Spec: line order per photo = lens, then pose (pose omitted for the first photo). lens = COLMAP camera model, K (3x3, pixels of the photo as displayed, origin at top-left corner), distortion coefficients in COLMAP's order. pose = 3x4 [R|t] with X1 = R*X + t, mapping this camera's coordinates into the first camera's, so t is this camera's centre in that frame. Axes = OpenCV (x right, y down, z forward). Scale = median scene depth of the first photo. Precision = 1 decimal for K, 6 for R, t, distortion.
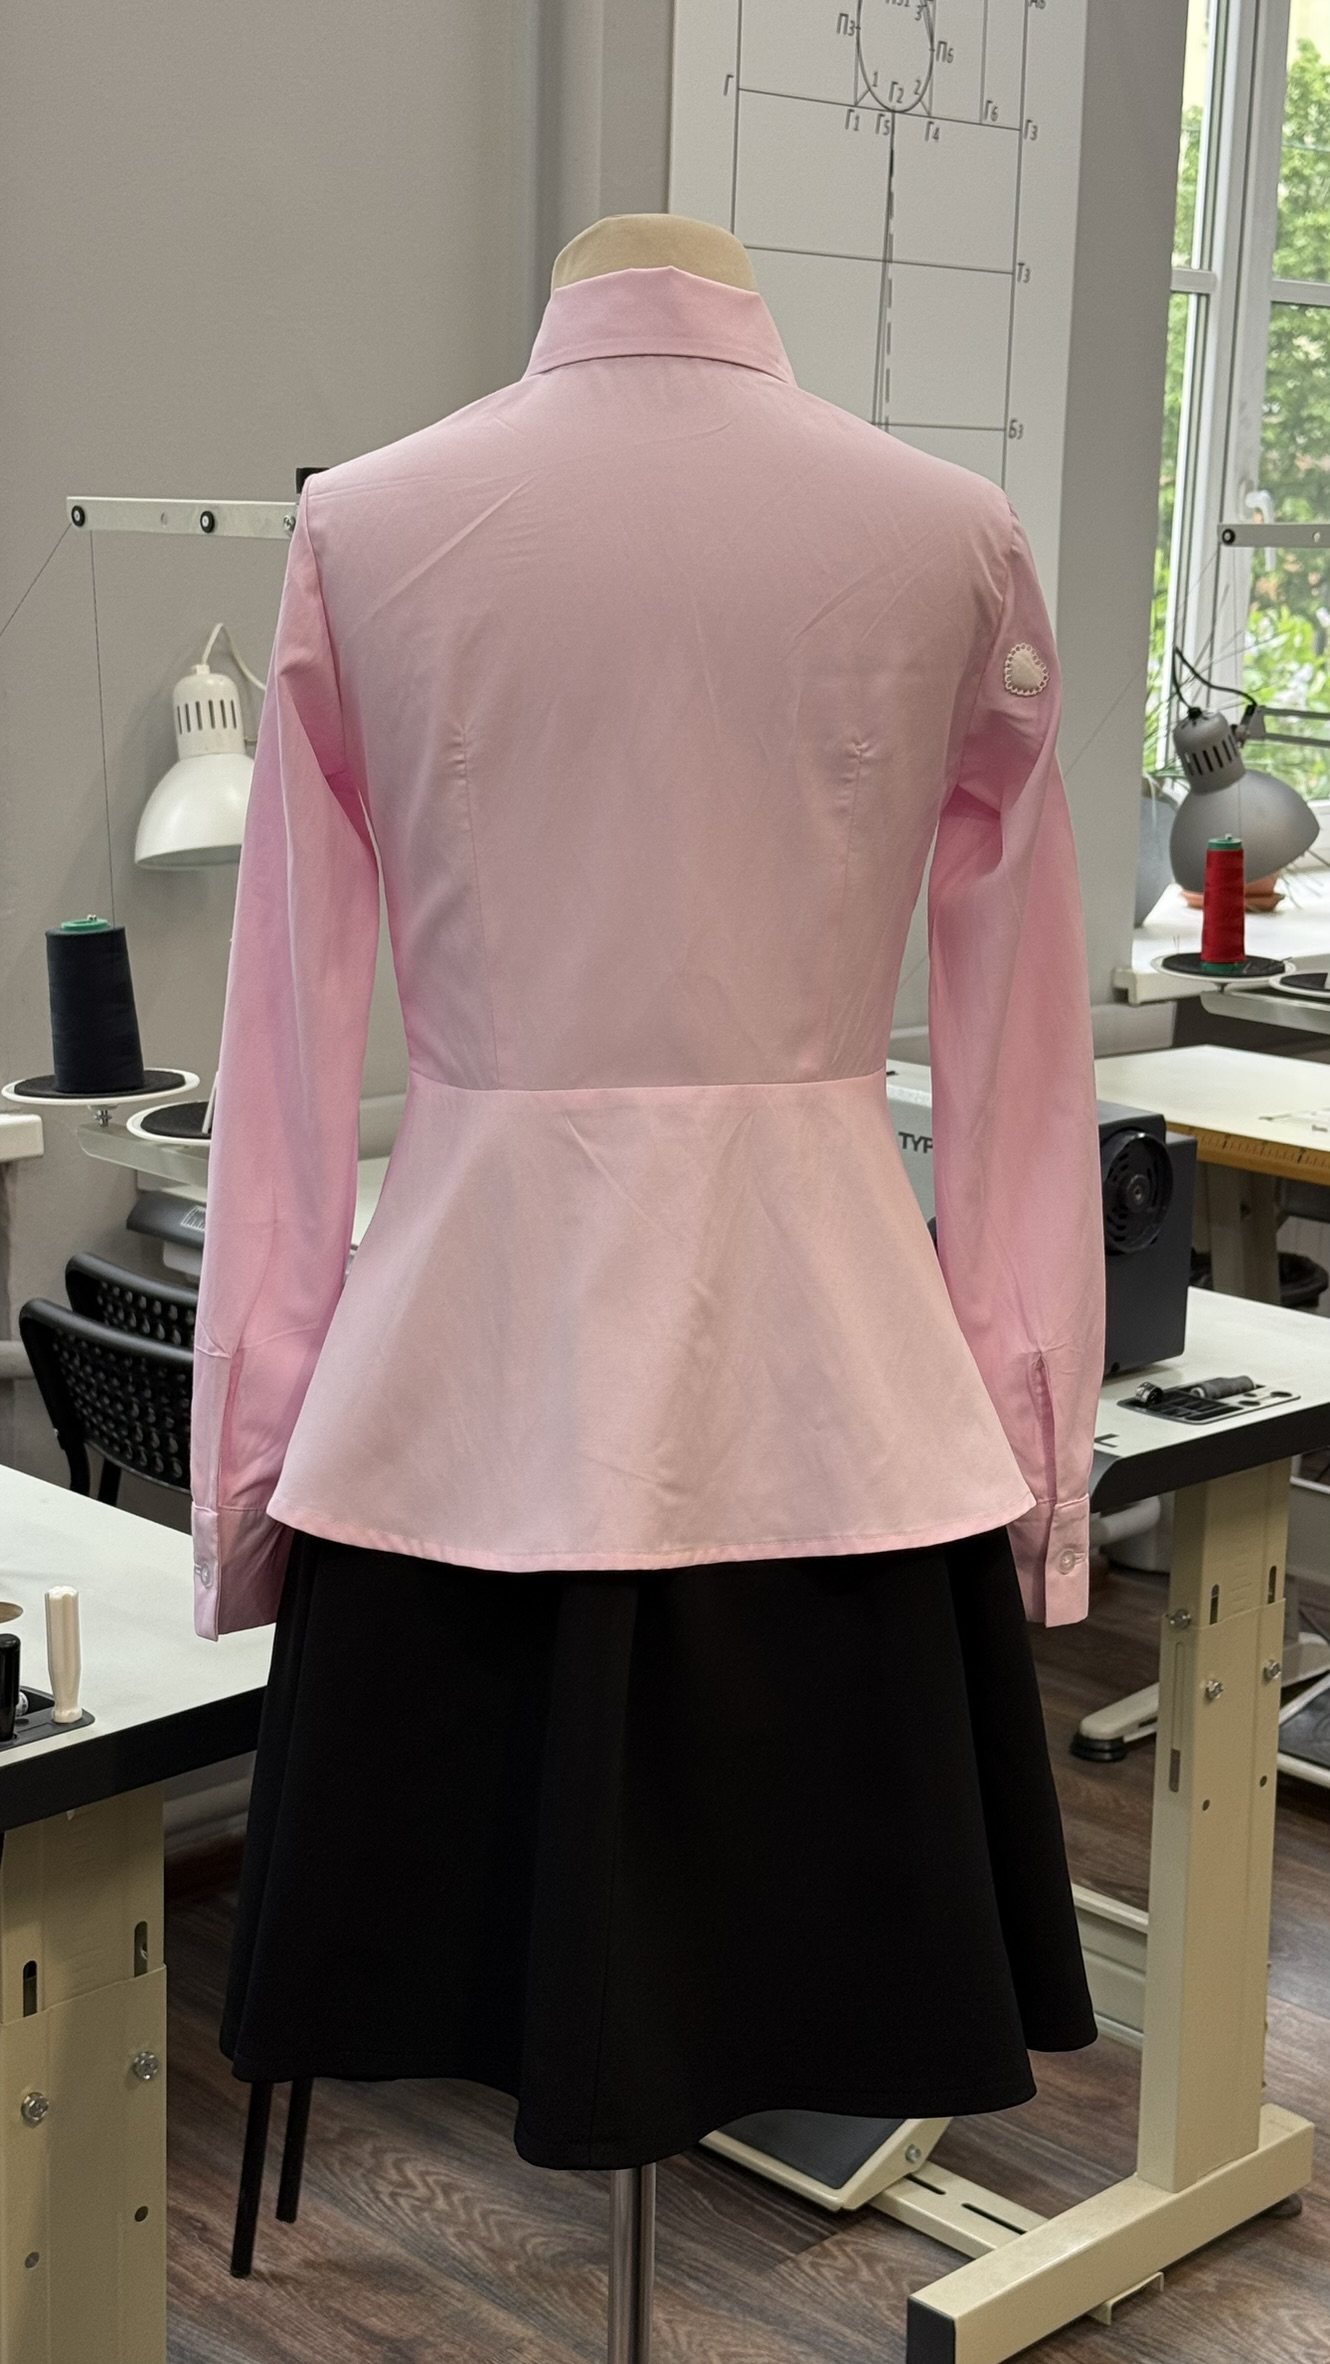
lens RADIAL K [[3328.5, 0, 665.0], [0, 3328.5, 1182.0], [0, 0, 1]] dist [0.217116, -0.572881]
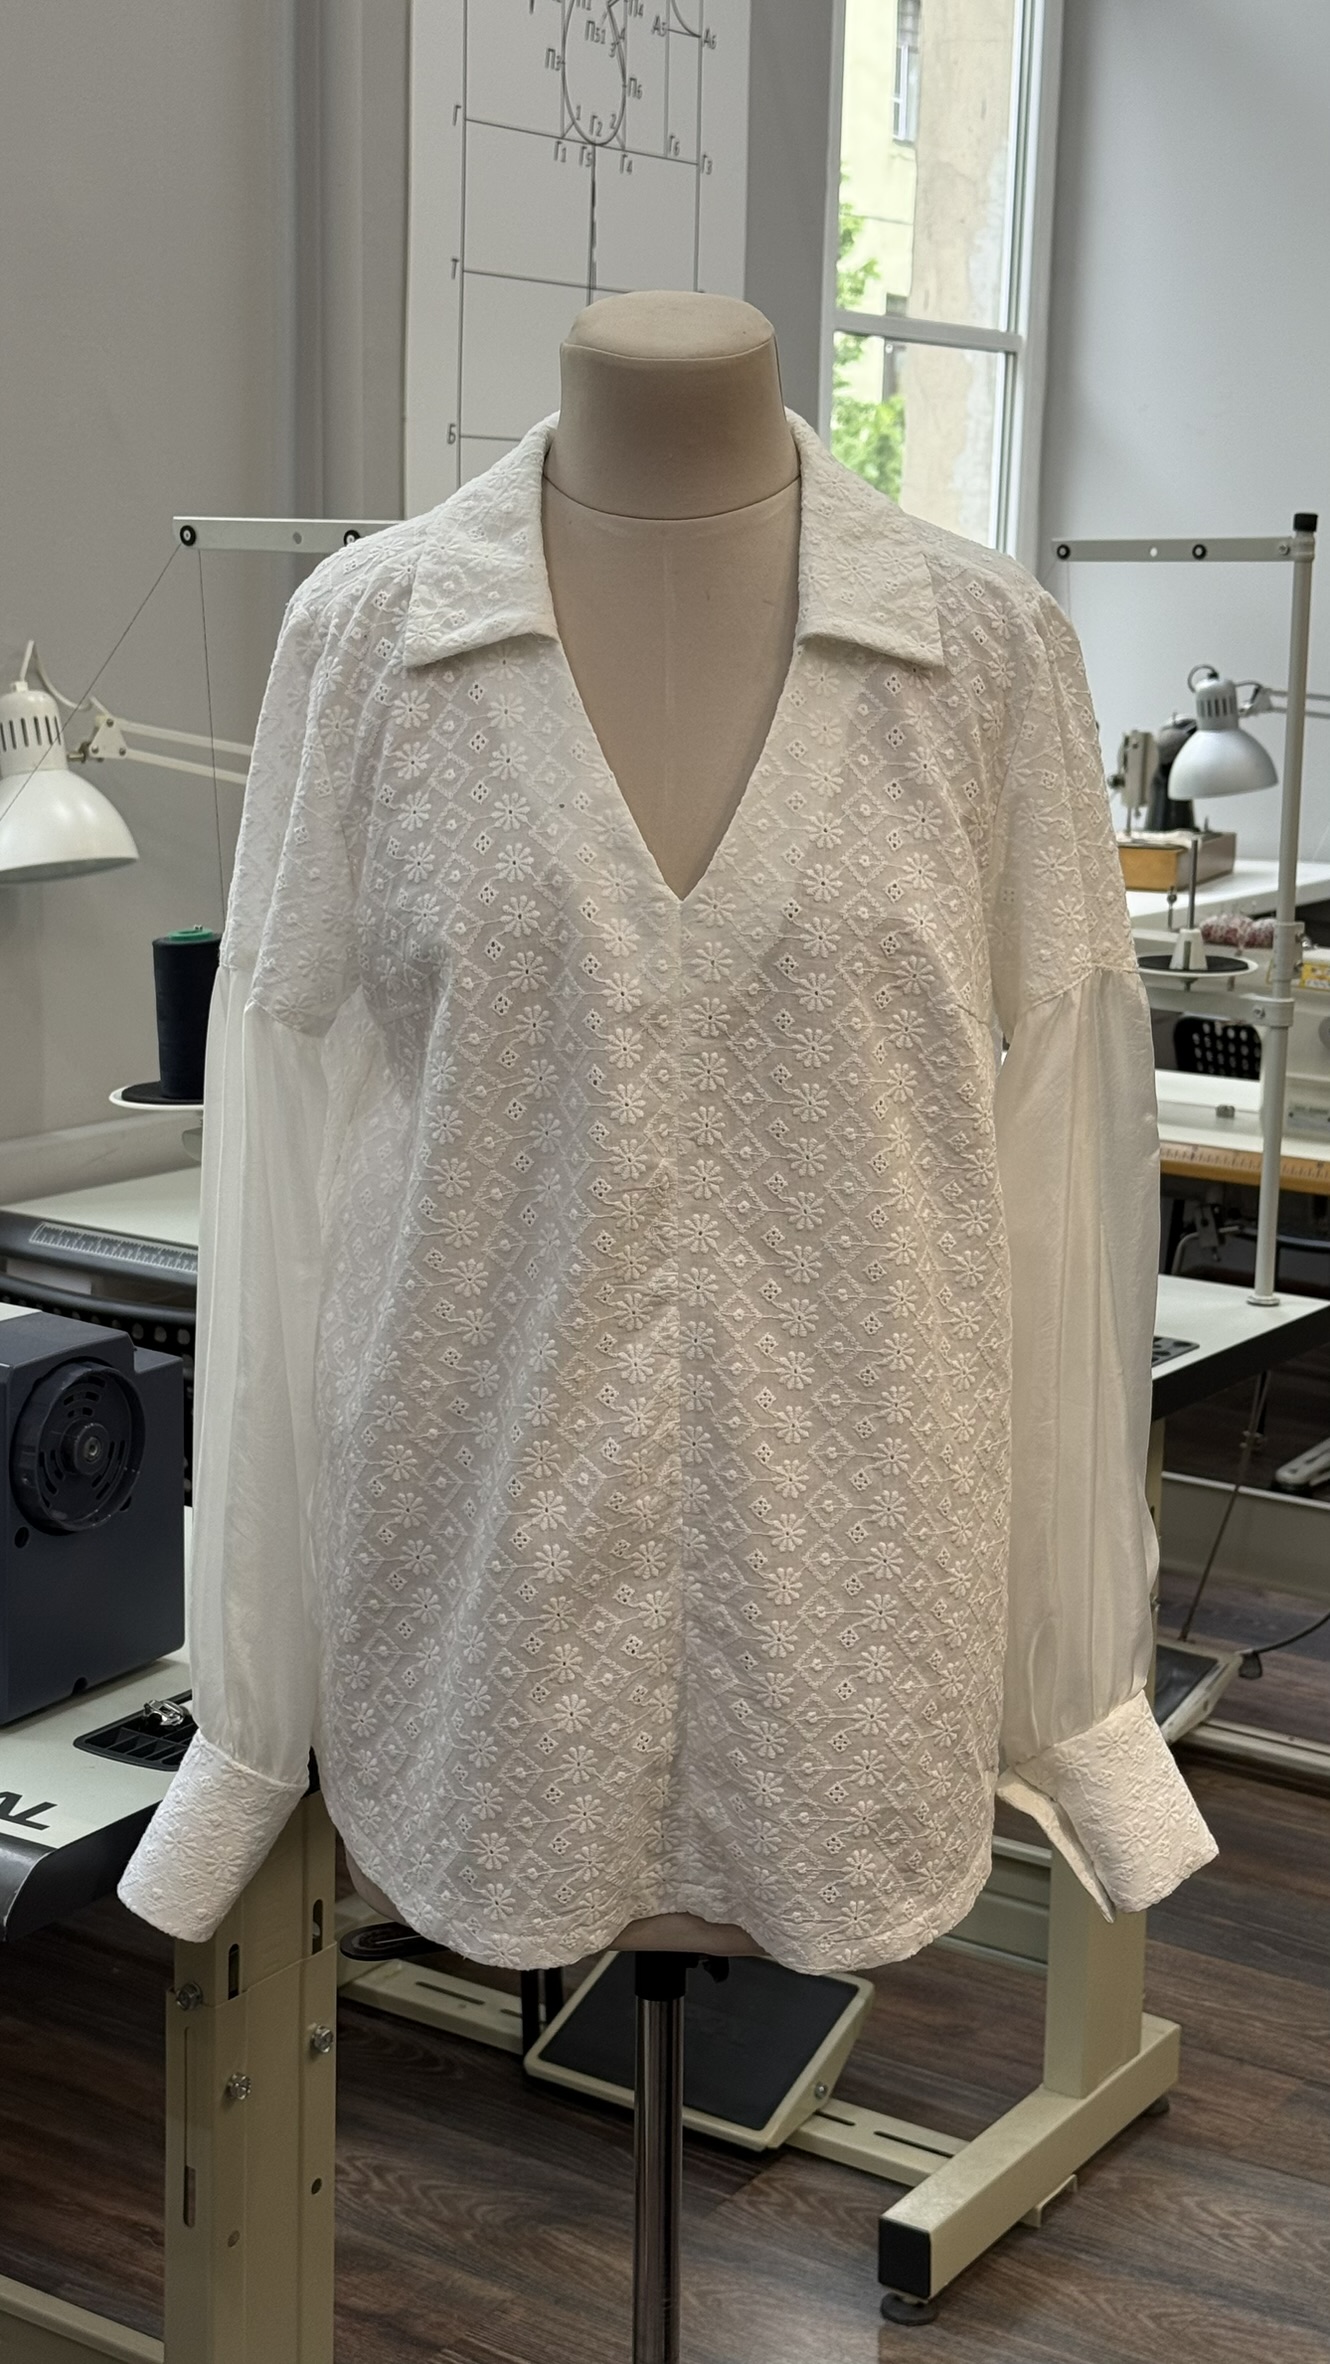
lens RADIAL K [[3336.0, 0, 663.0], [0, 3336.0, 1176.0], [0, 0, 1]] dist [0.178670, -0.360043]
pose [[0.978305, -0.041968, 0.202876, -0.178158], [0.043354, 0.999057, -0.002392, 0.004082], [-0.202585, 0.011136, 0.979201, -0.021185]]
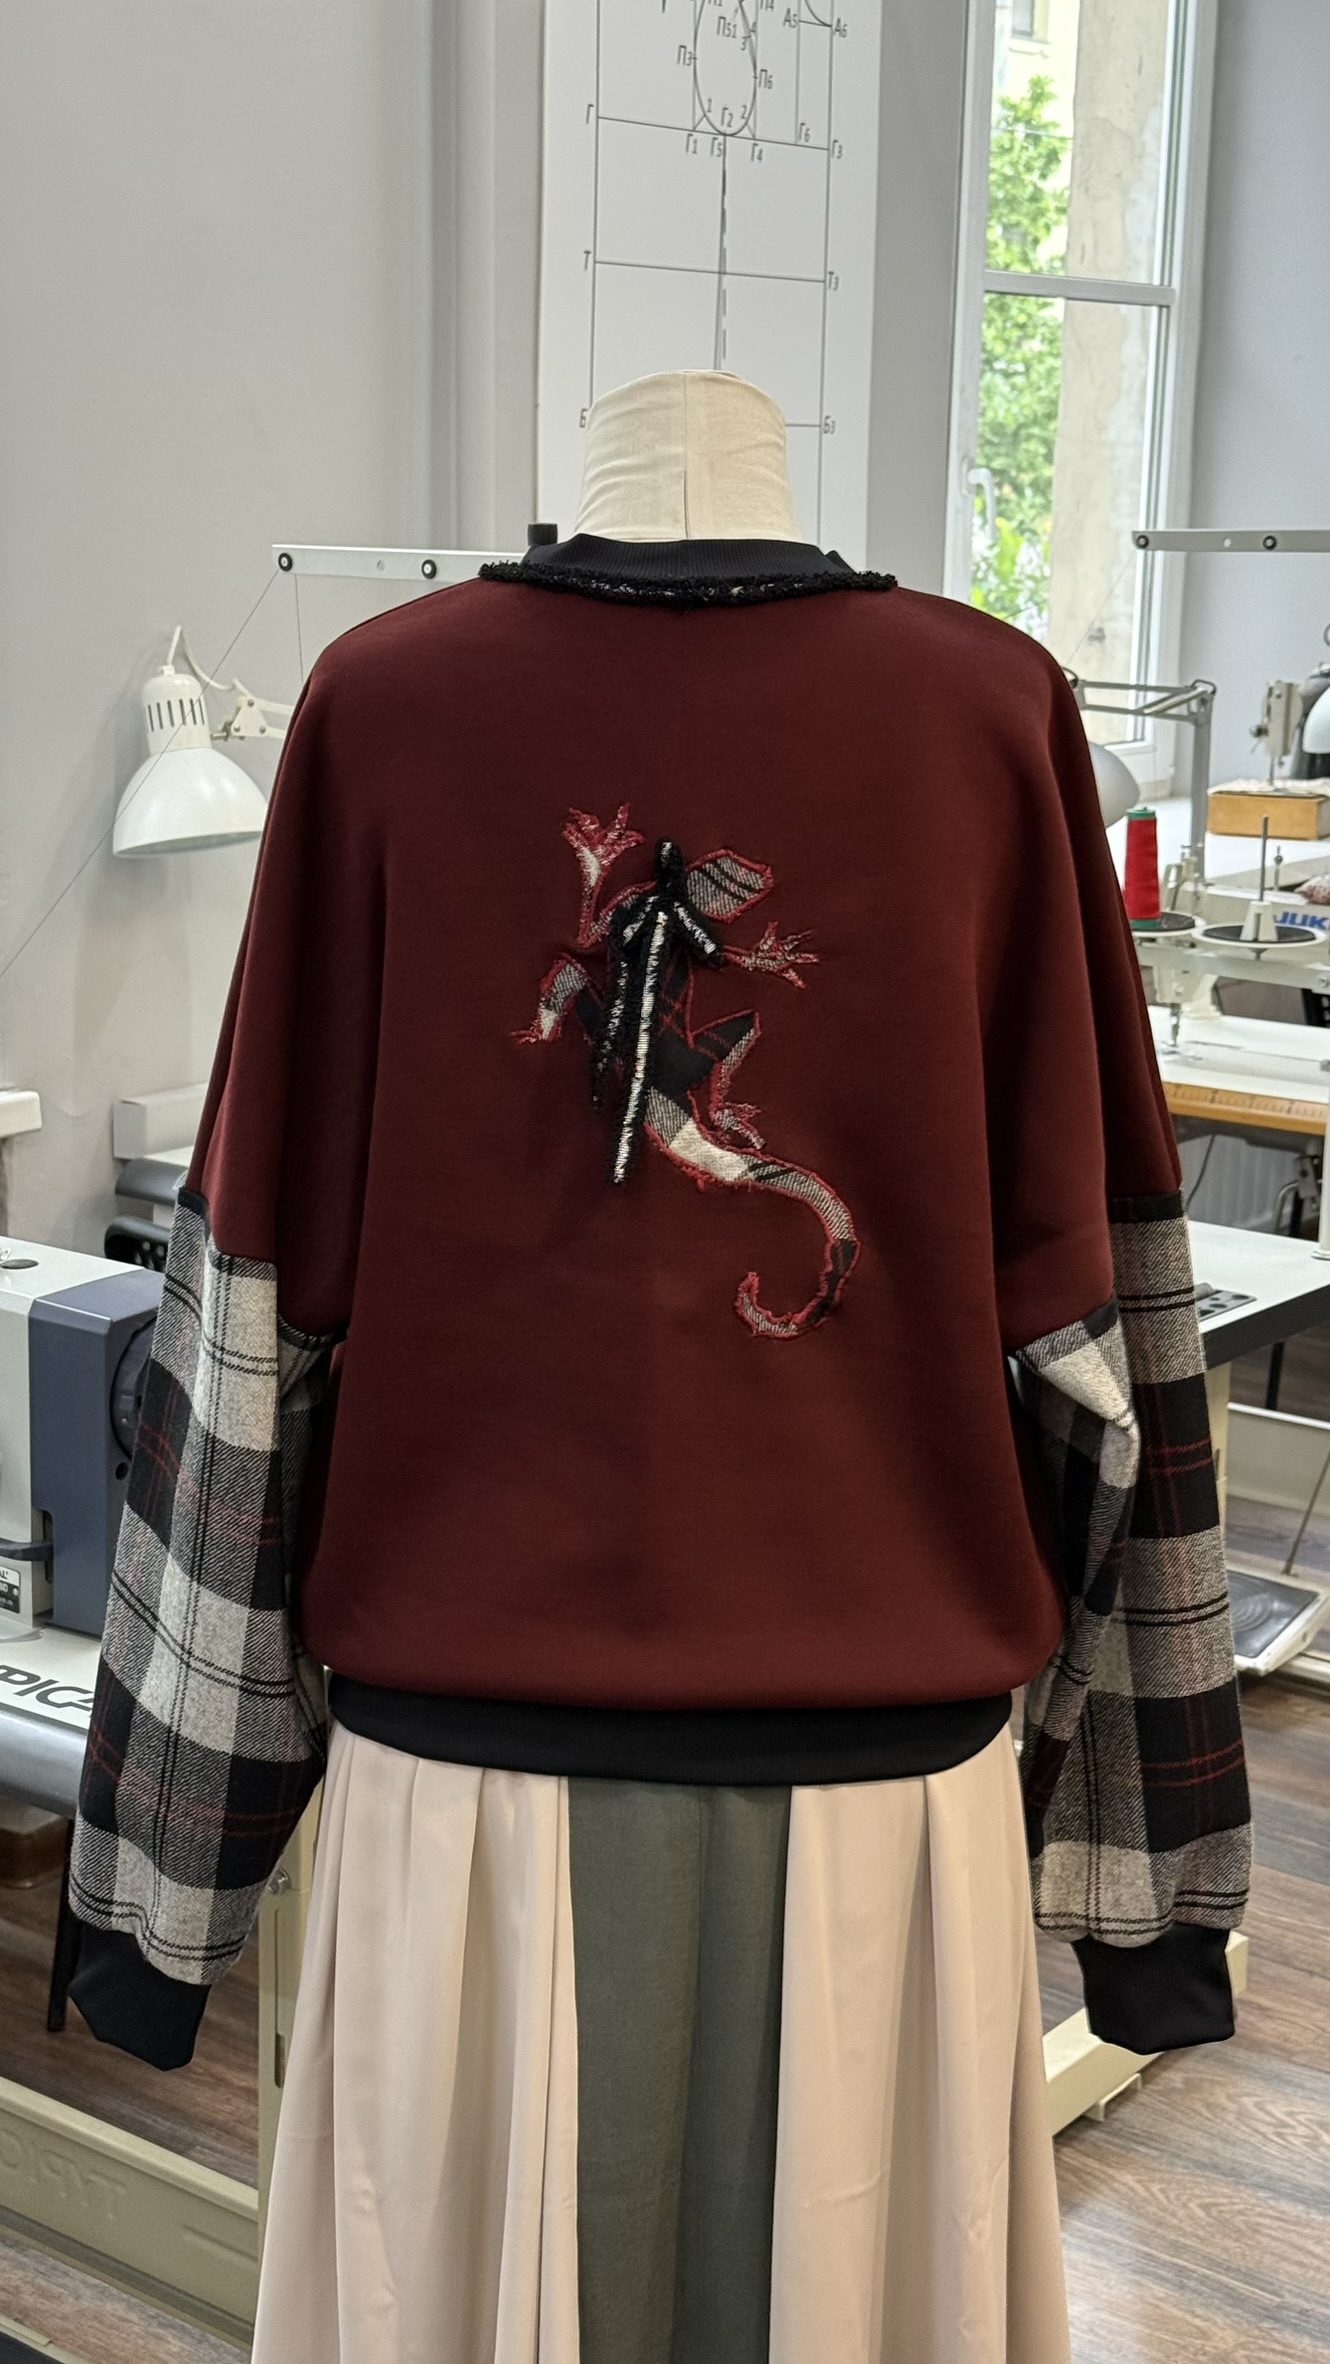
lens RADIAL K [[3347.0, 0, 653.9], [0, 3347.0, 1167.0], [0, 0, 1]] dist [0.137370, -0.124697]
pose [[0.989677, -0.039613, 0.137730, -0.154239], [0.037754, 0.999158, 0.016088, -0.006406], [-0.138251, -0.010722, 0.990339, -0.096336]]
